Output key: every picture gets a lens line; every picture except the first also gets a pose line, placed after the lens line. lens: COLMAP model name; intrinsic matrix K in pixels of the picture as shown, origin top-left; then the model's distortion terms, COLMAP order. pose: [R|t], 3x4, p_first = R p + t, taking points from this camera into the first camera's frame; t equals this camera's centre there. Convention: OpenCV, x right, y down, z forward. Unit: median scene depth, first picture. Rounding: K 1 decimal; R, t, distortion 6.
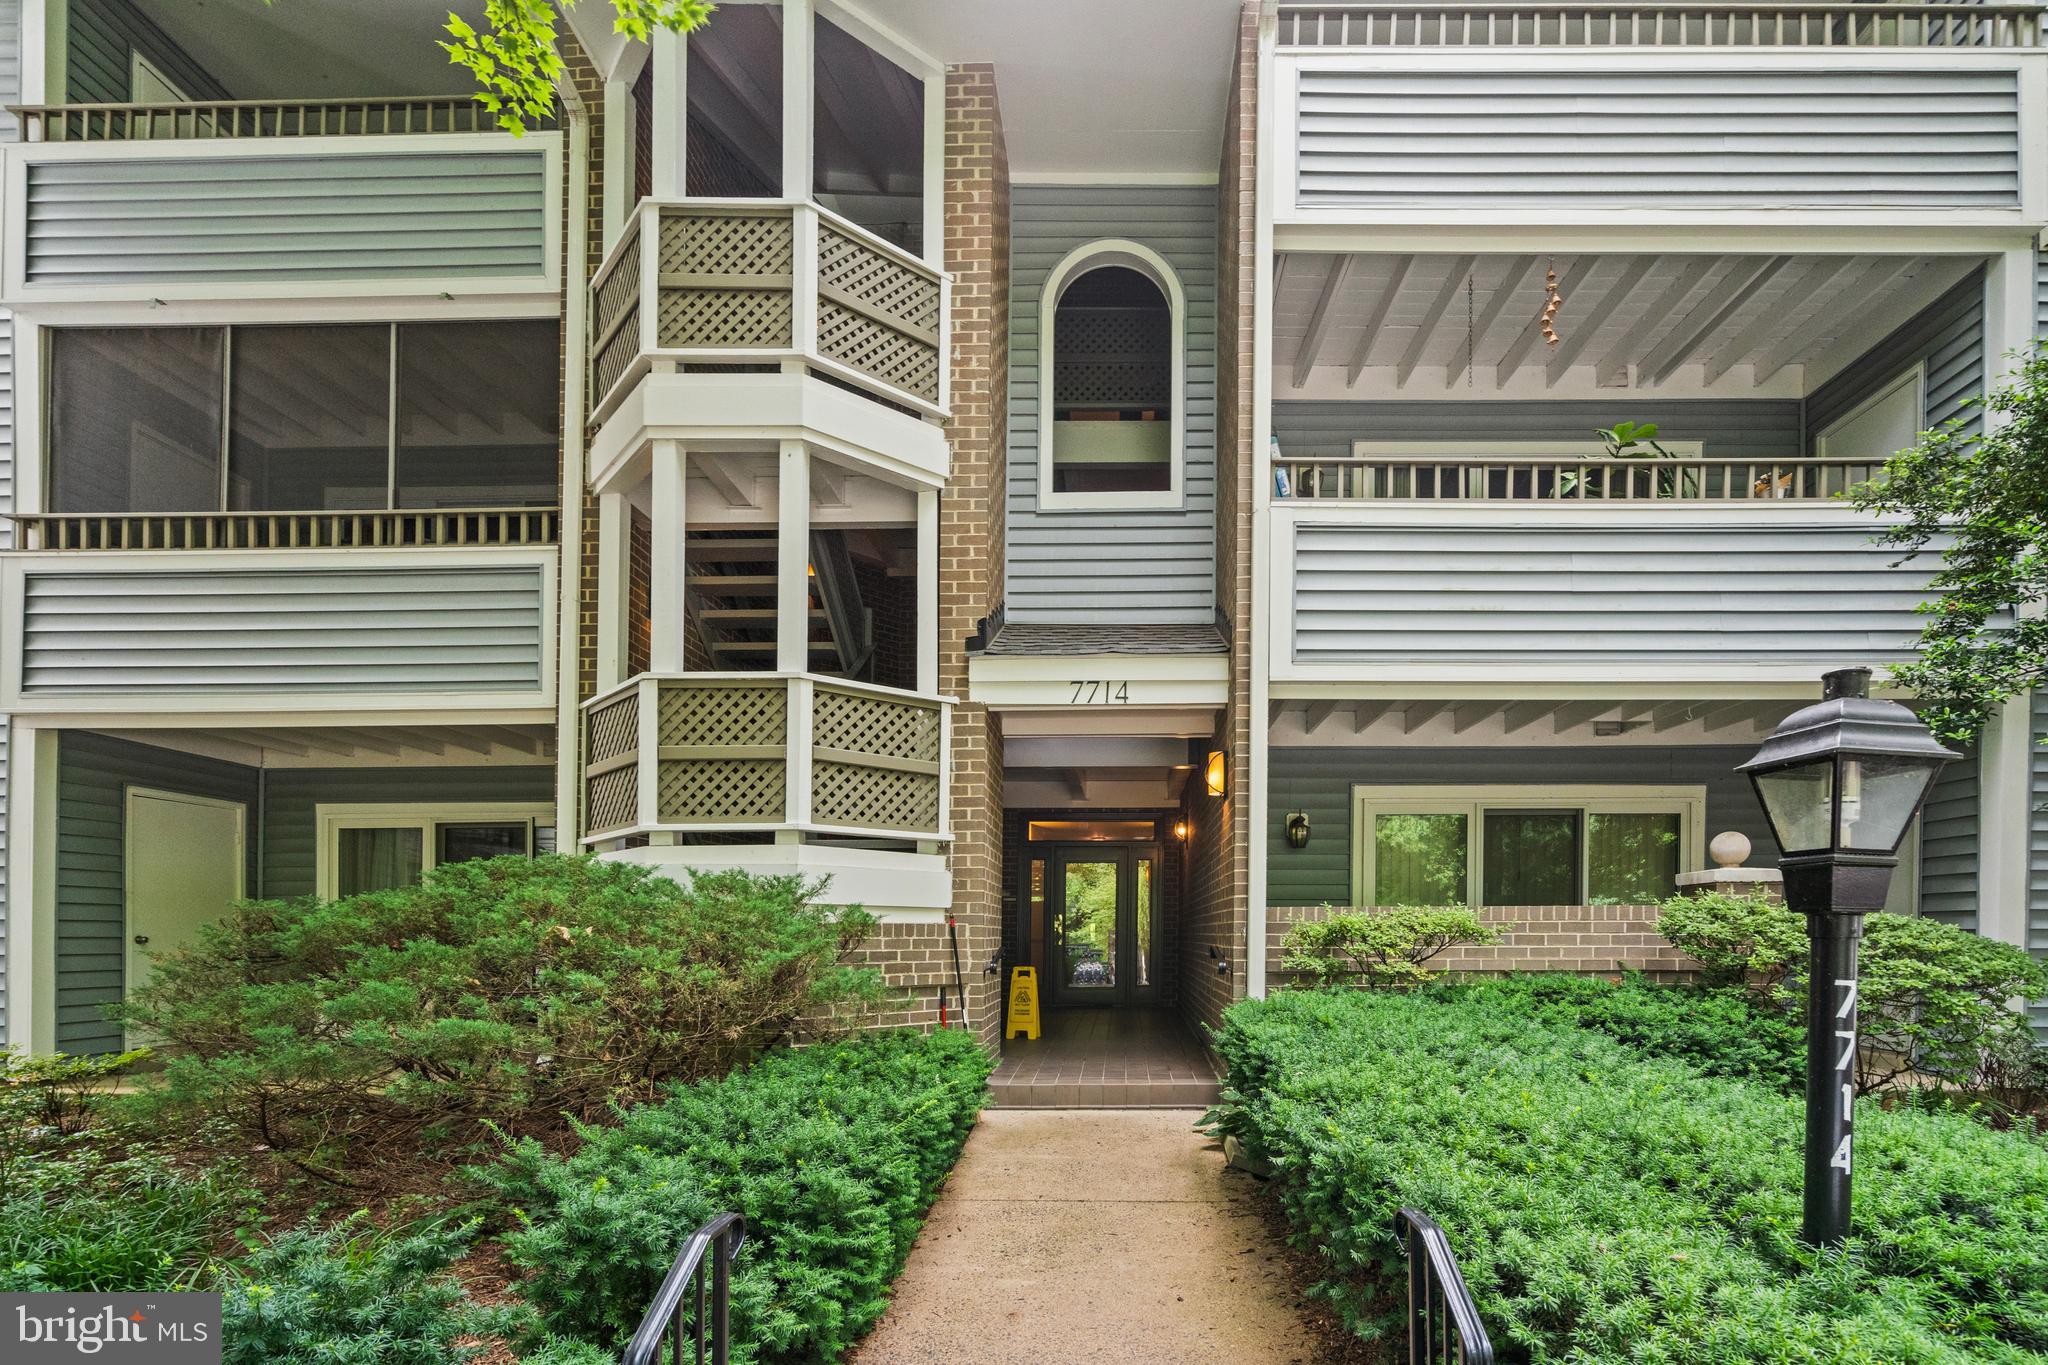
lens RADIAL K [[954.8, 0, 1029.2], [0, 954.8, 771.4], [0, 0, 1]] dist [-0.002637, 0.001882]
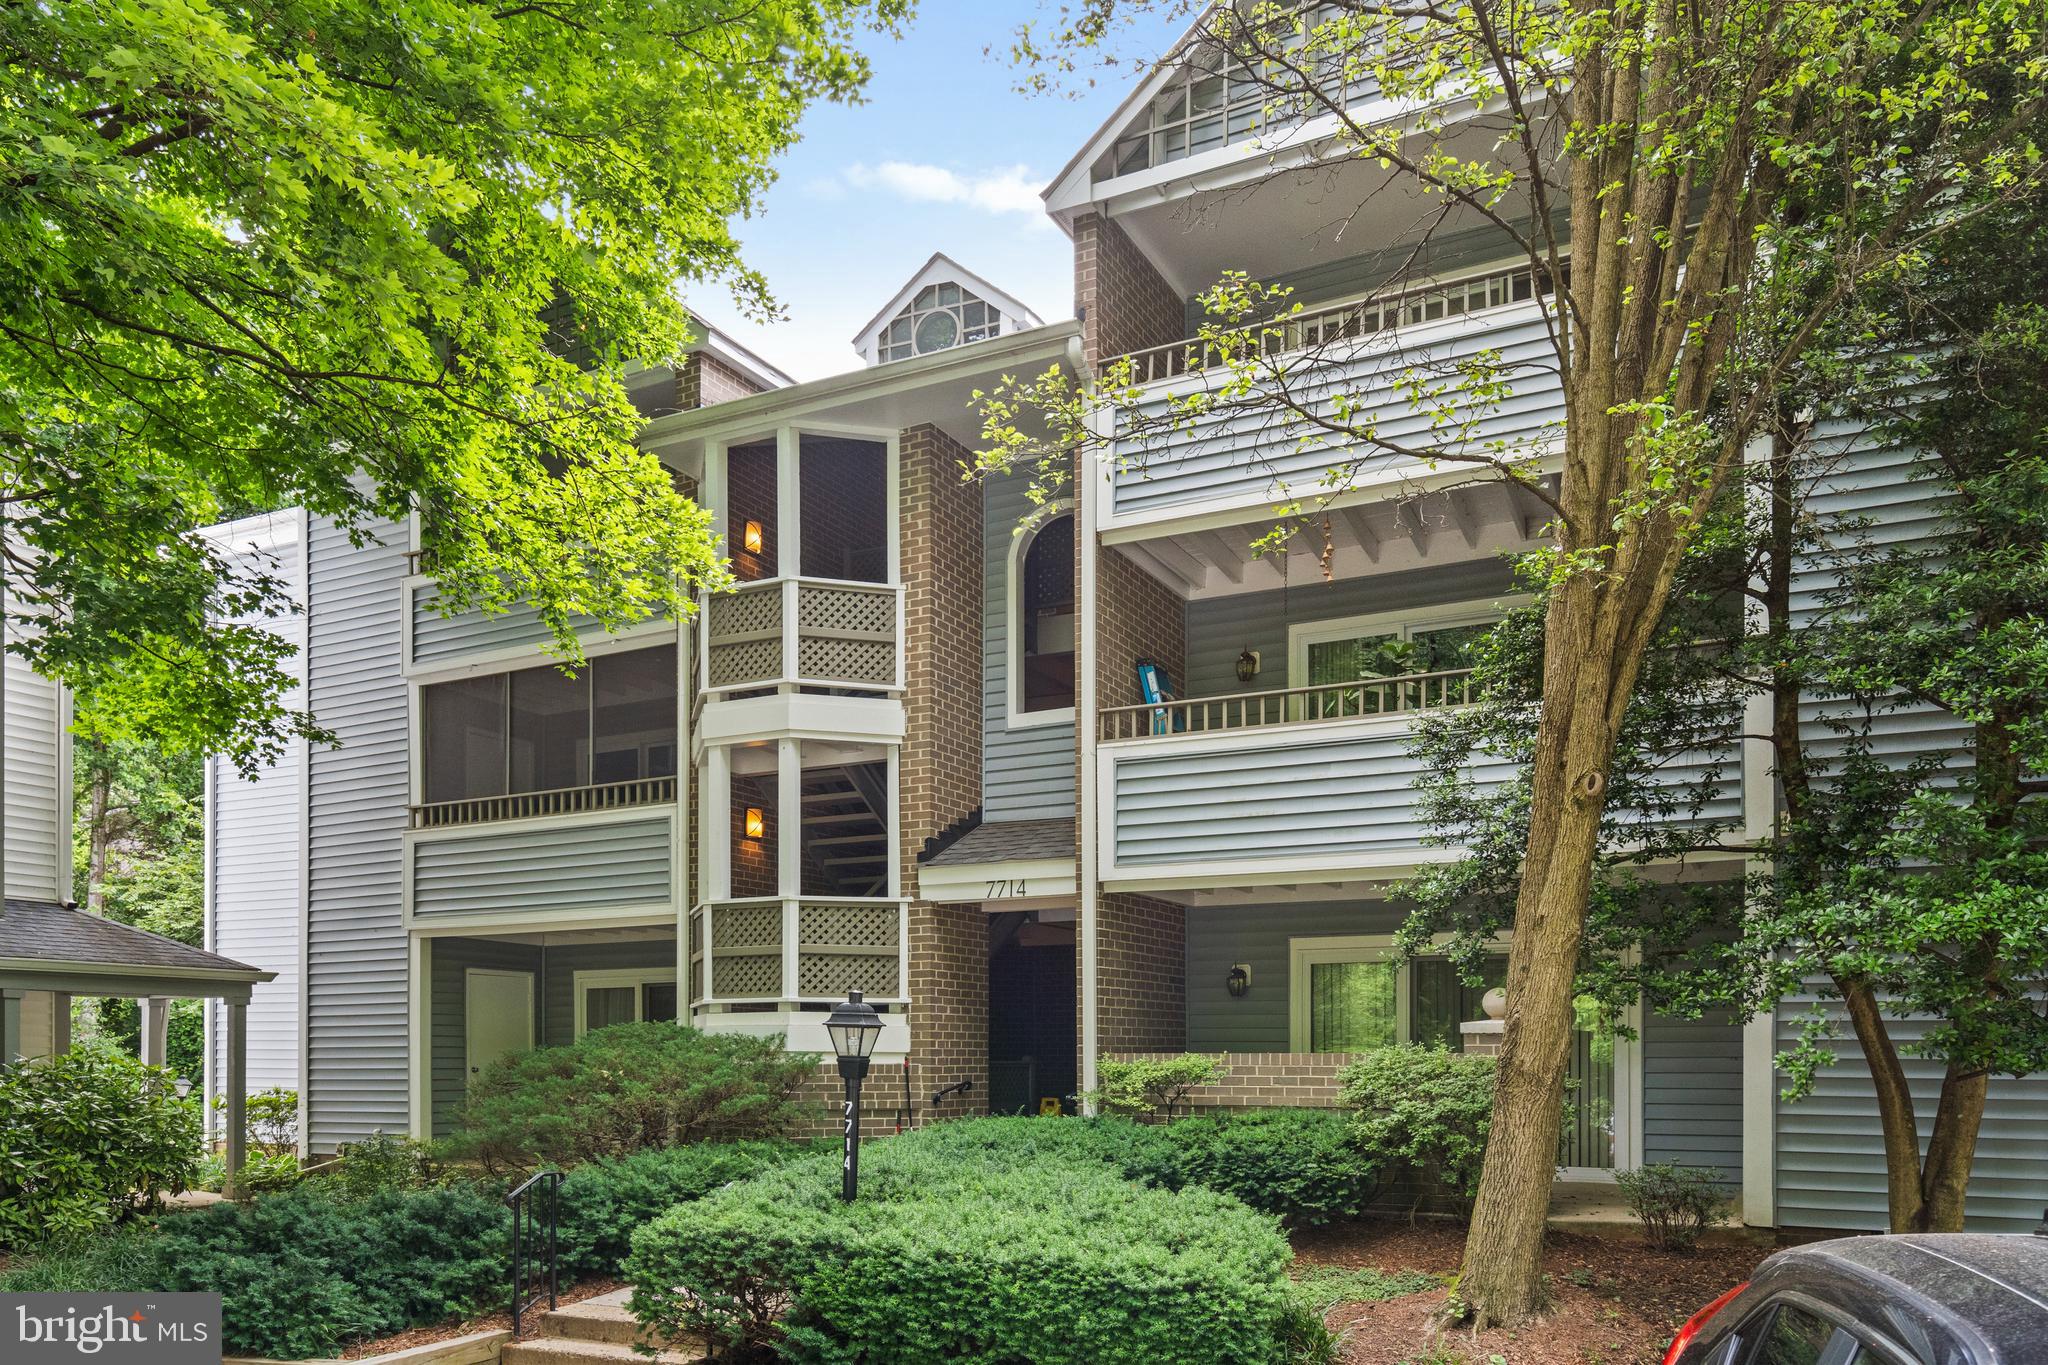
lens RADIAL K [[1357.3, 0, 1023.4], [0, 1357.3, 683.3], [0, 0, 1]] dist [-0.007525, 0.002106]
pose [[0.914991, -0.103122, -0.390073, 0.861694], [0.064954, 0.991824, -0.109842, -0.156624], [0.398211, 0.075168, 0.914209, -0.750969]]
